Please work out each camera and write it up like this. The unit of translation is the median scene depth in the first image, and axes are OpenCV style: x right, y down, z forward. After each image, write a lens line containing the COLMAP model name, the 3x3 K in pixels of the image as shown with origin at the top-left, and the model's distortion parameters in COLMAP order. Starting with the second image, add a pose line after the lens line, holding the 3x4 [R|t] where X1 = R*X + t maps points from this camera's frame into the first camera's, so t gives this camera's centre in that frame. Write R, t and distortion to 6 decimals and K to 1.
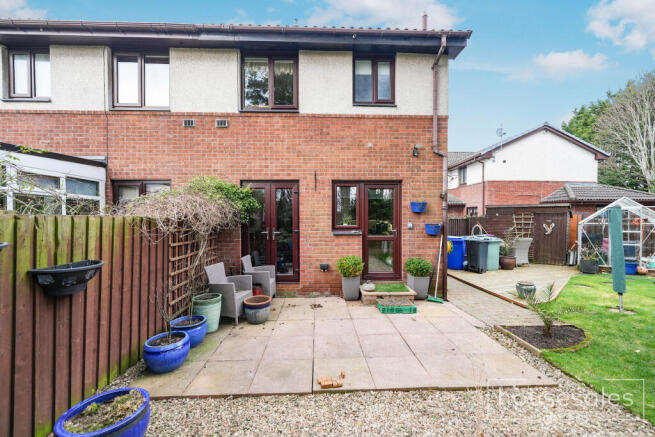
lens RADIAL K [[270.9, 0, 328.7], [0, 270.9, 221.1], [0, 0, 1]] dist [-0.000363, -0.000243]
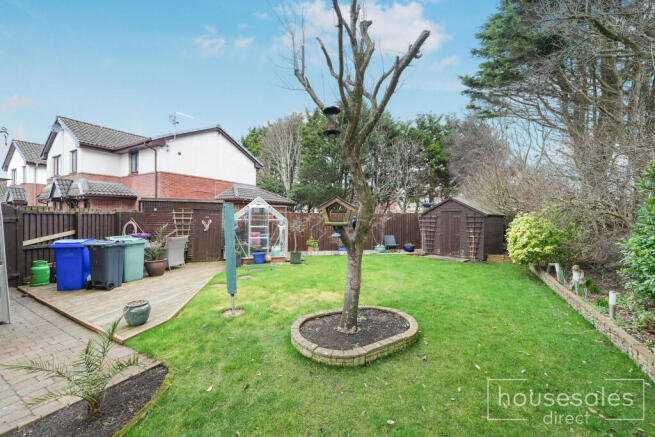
lens RADIAL K [[270.9, 0, 328.7], [0, 270.9, 221.1], [0, 0, 1]] dist [-0.000363, -0.000243]
pose [[0.533048, -0.008175, 0.846046, 0.204268], [-0.005177, 0.999903, 0.012924, -0.001395], [-0.846069, -0.011269, 0.532954, 0.094838]]
